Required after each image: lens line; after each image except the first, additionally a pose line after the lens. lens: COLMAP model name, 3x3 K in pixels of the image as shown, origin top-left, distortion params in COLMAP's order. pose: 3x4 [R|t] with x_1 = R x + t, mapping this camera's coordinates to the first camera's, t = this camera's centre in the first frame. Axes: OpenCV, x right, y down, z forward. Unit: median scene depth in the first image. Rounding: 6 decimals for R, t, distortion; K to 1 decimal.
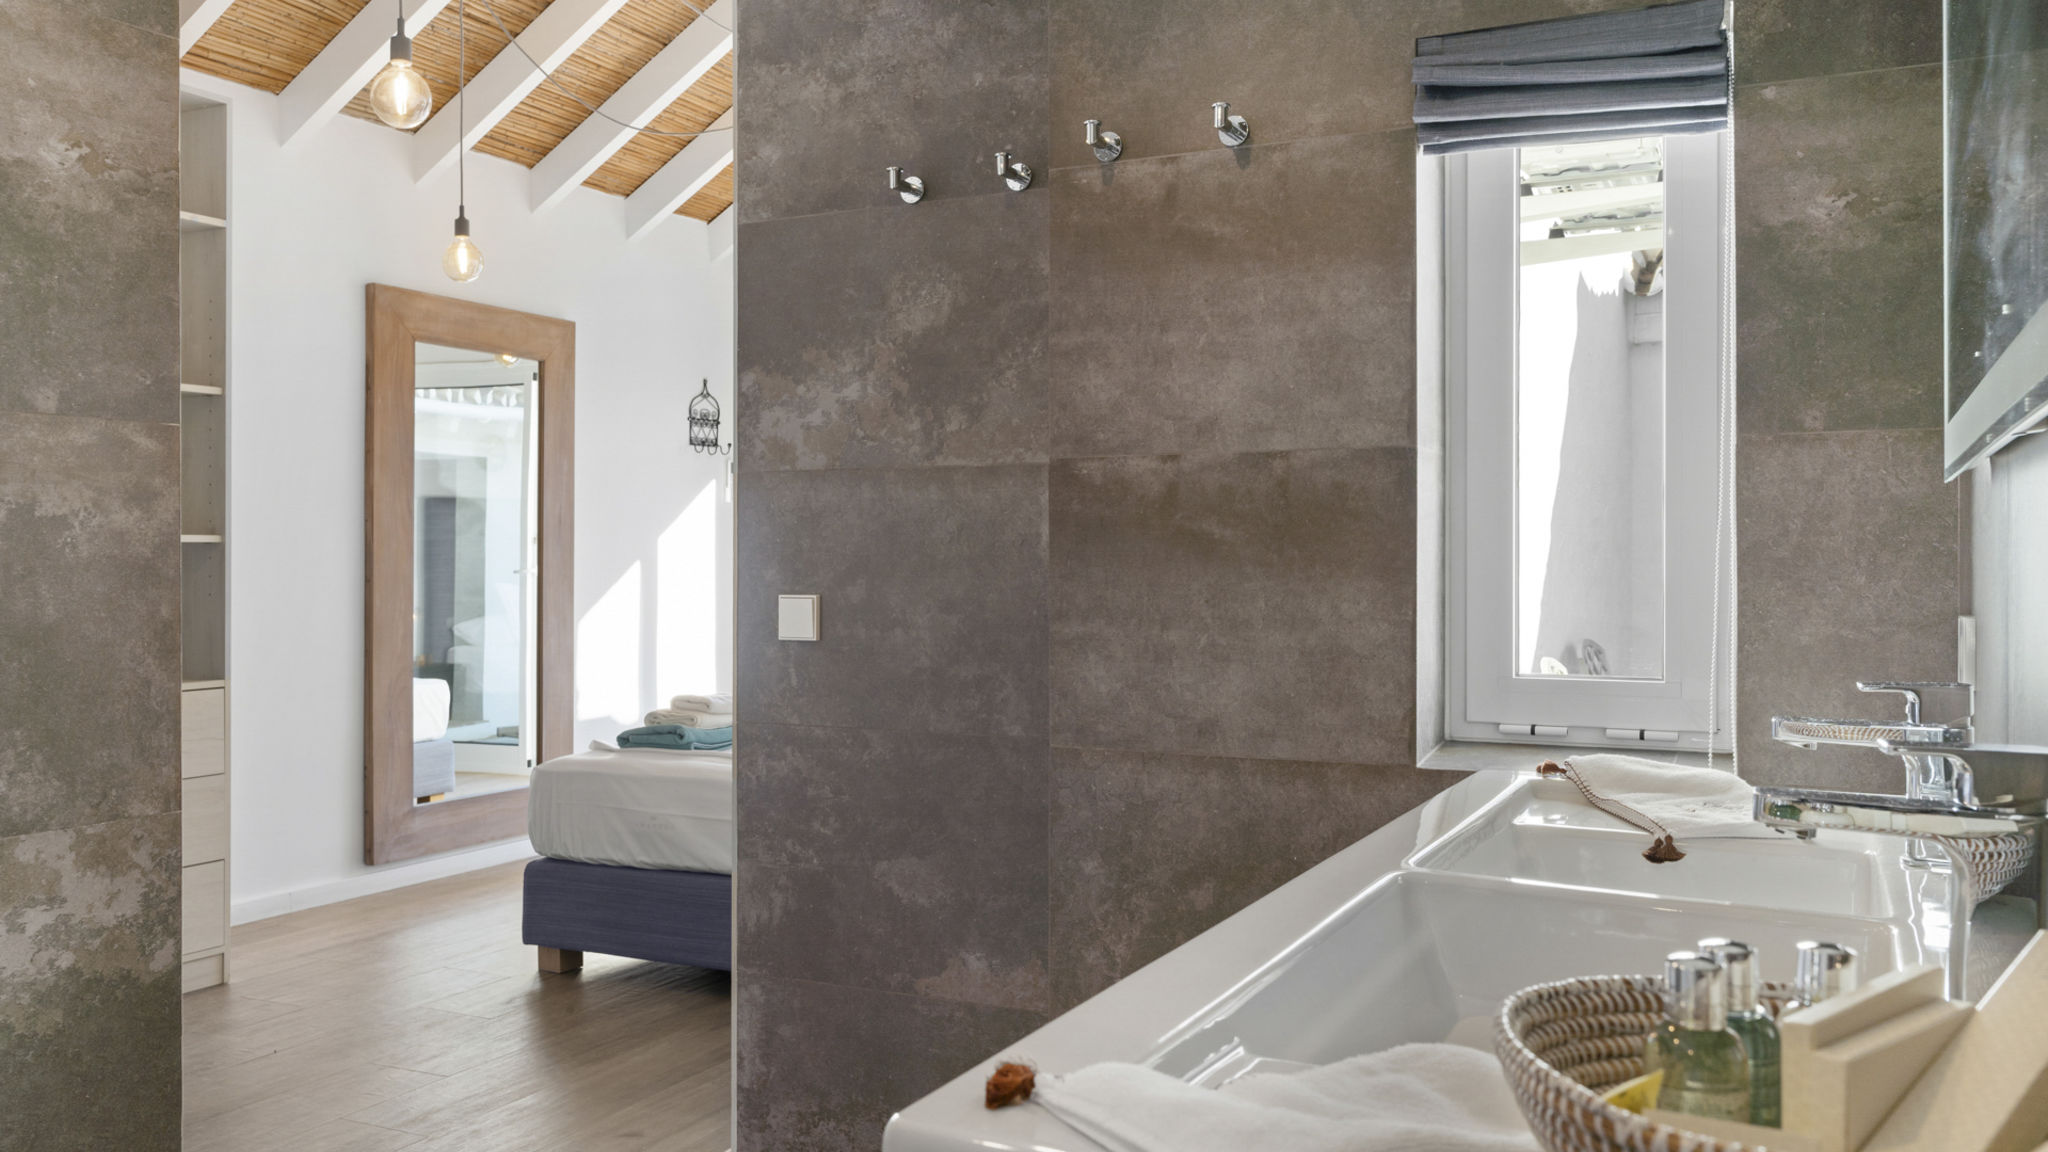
lens RADIAL K [[1643.6, 0, 1046.5], [0, 1643.6, 521.5], [0, 0, 1]] dist [-0.002308, 0.001286]
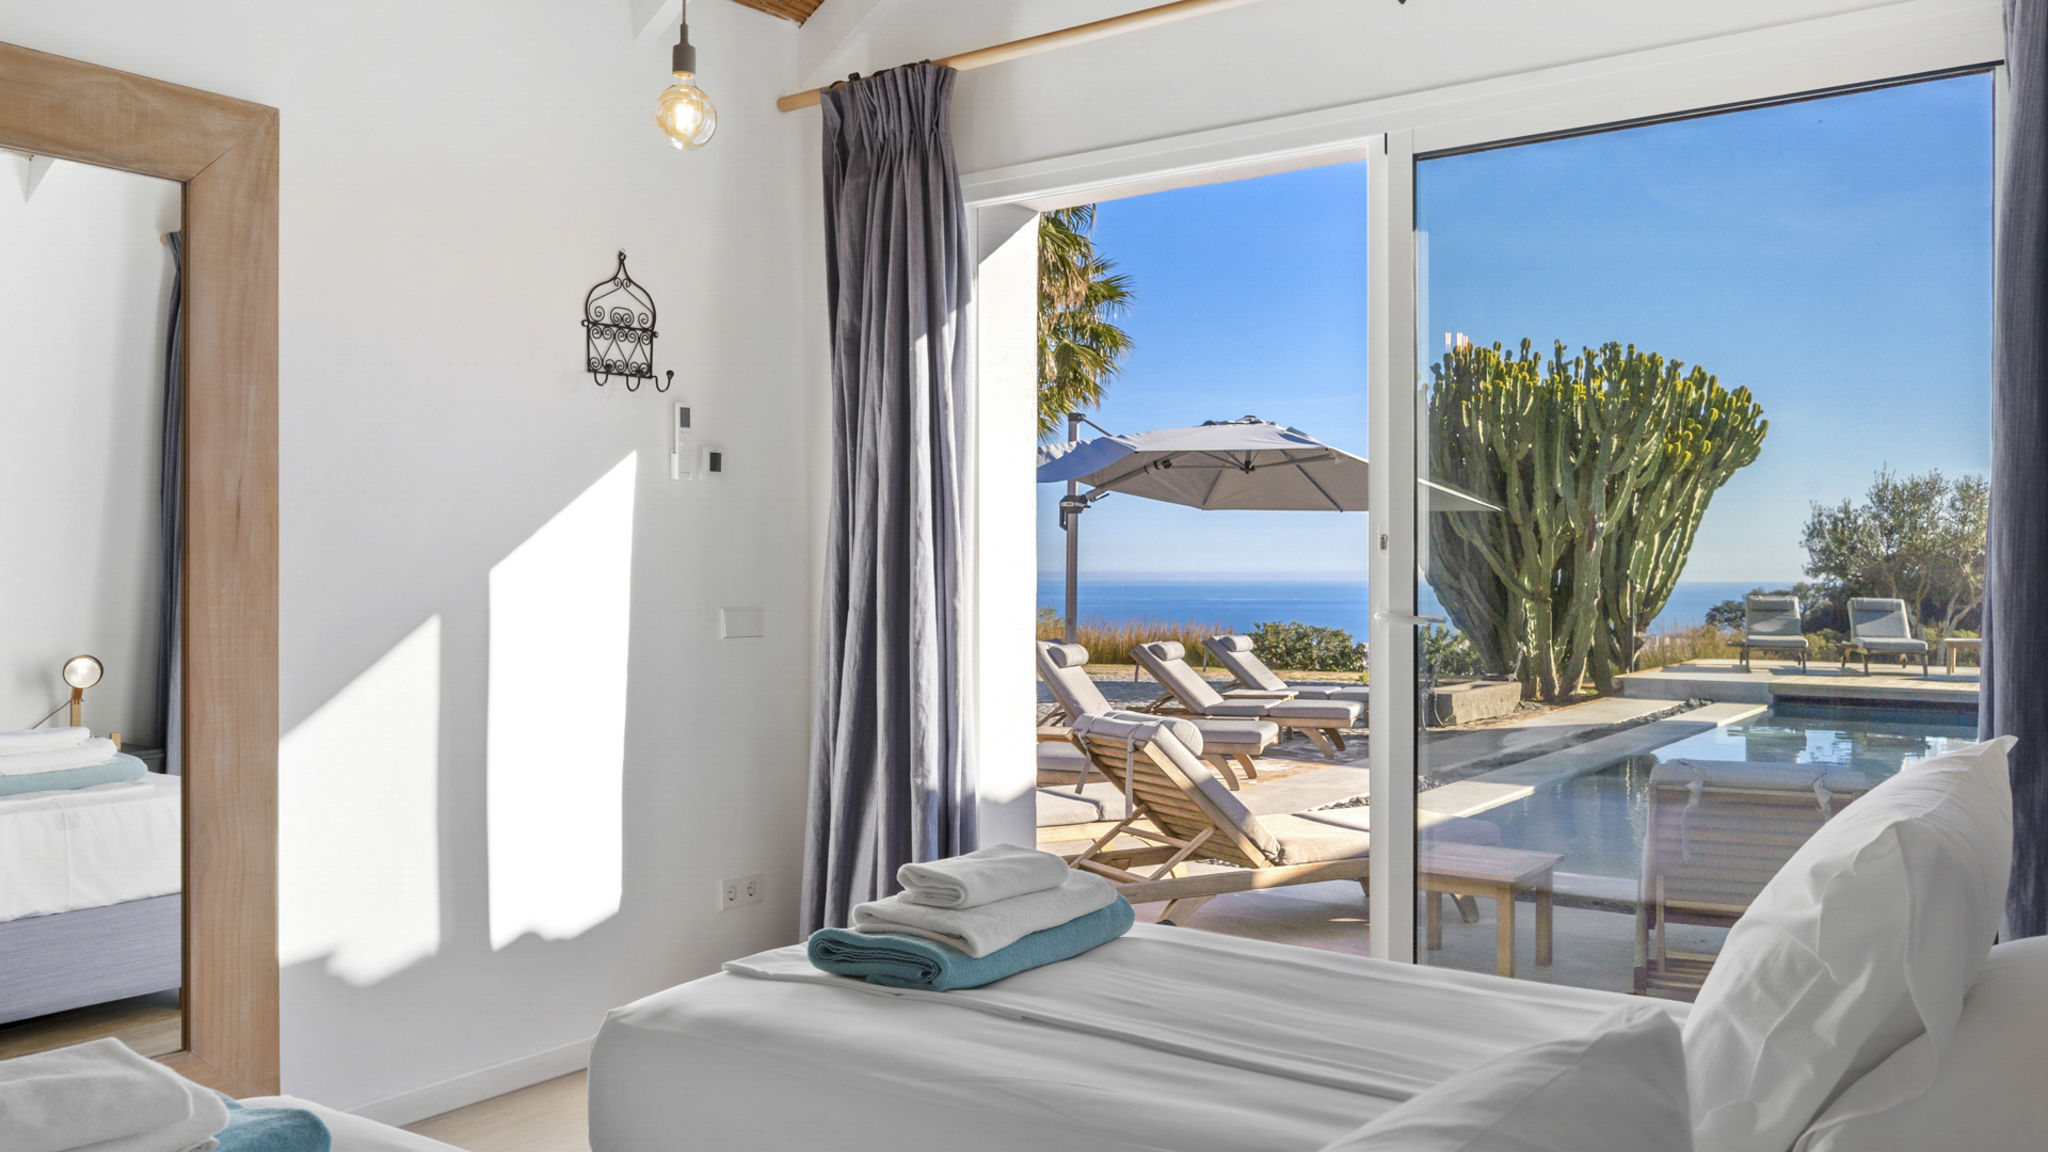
lens RADIAL K [[1643.6, 0, 1026.3], [0, 1643.6, 575.6], [0, 0, 1]] dist [-0.002308, 0.001286]
pose [[0.983562, 0.003924, -0.180530, 0.025941], [0.001509, 0.999550, 0.029946, 0.004901], [0.180566, -0.029726, 0.983114, 0.566589]]
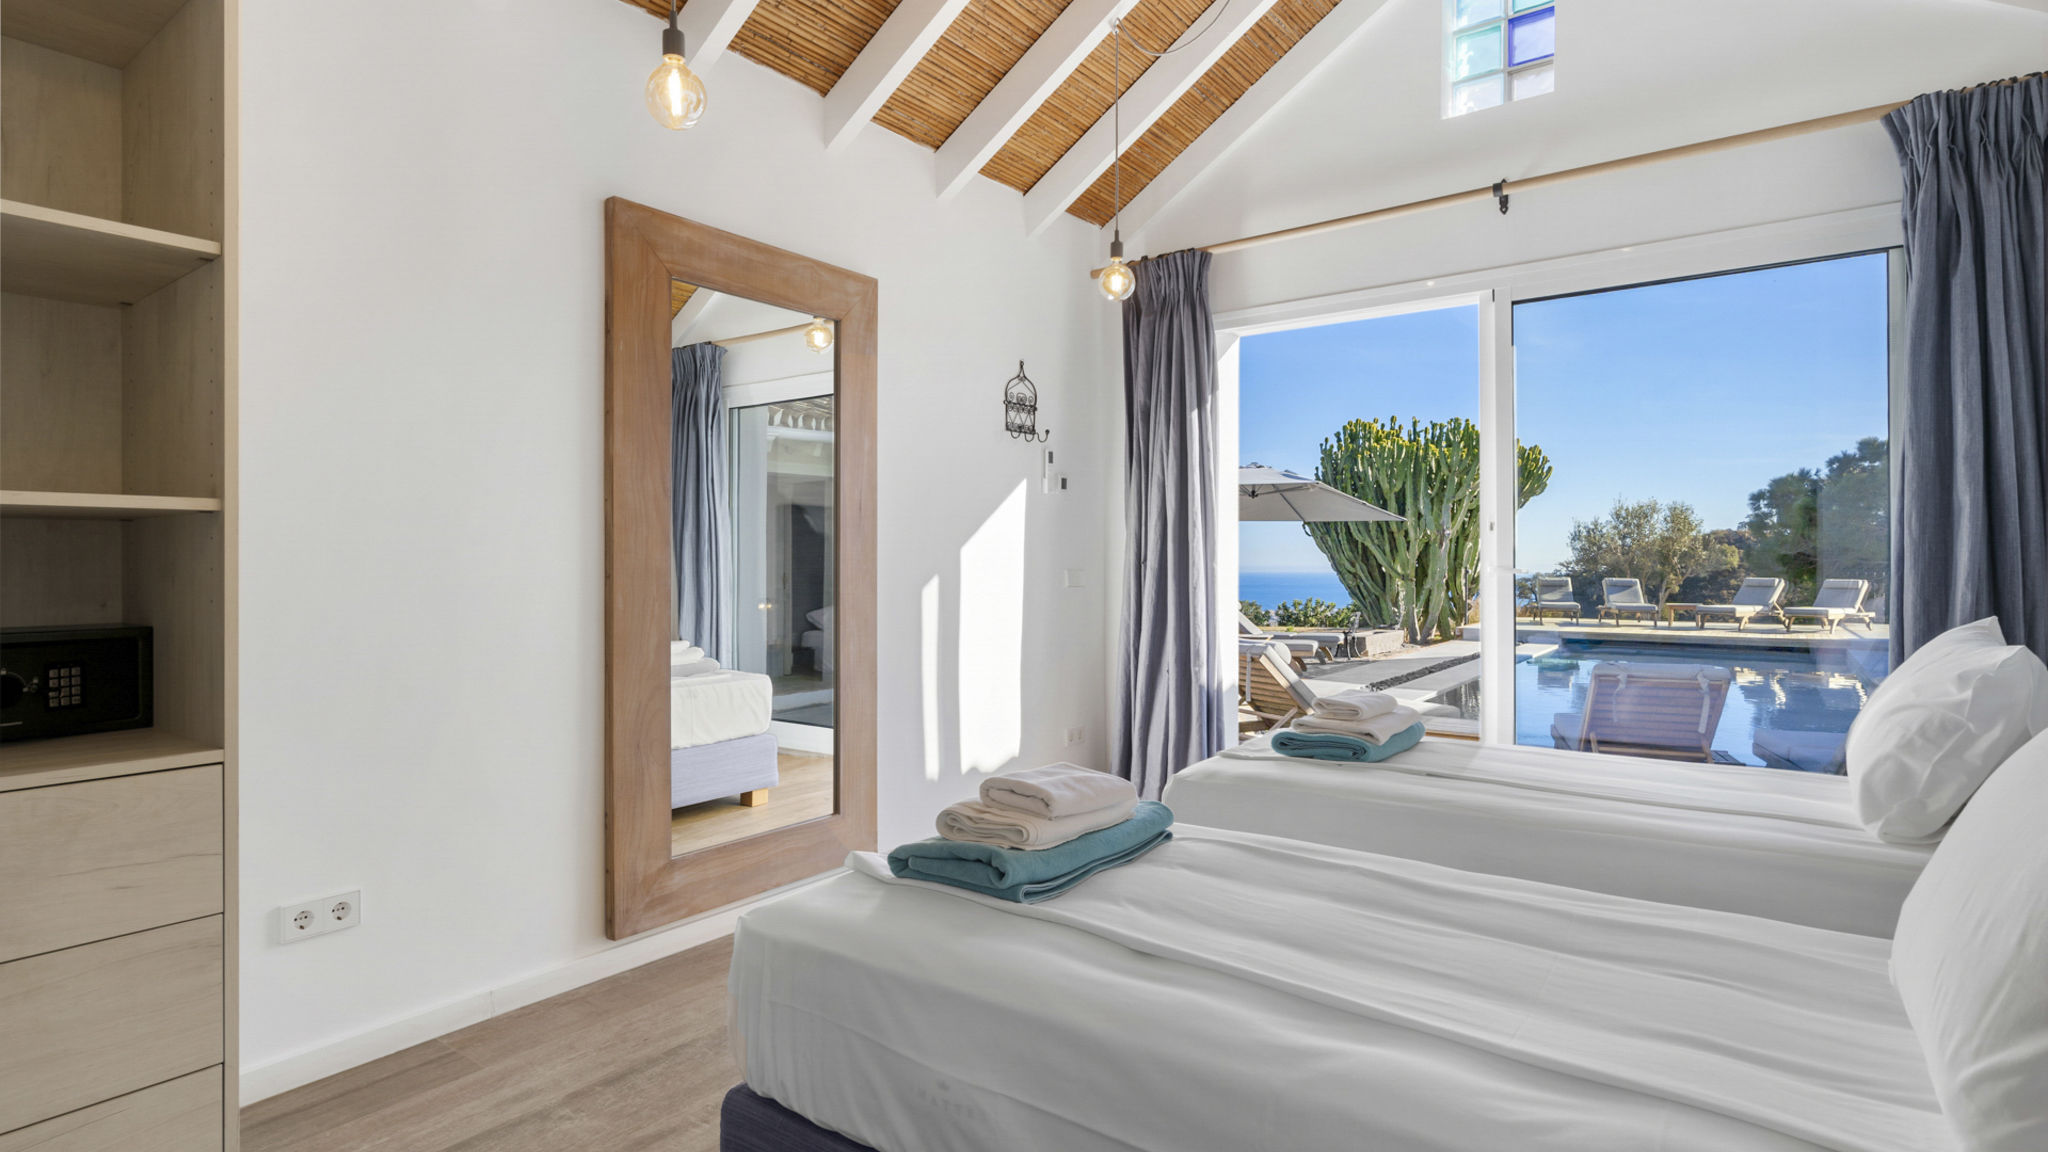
lens RADIAL K [[1045.8, 0, 1020.4], [0, 1045.8, 564.8], [0, 0, 1]] dist [0.003916, -0.000415]
pose [[0.980865, 0.001475, -0.194686, -0.107794], [0.003523, 0.999673, 0.025325, 0.016356], [0.194660, -0.025526, 0.980539, 0.482450]]
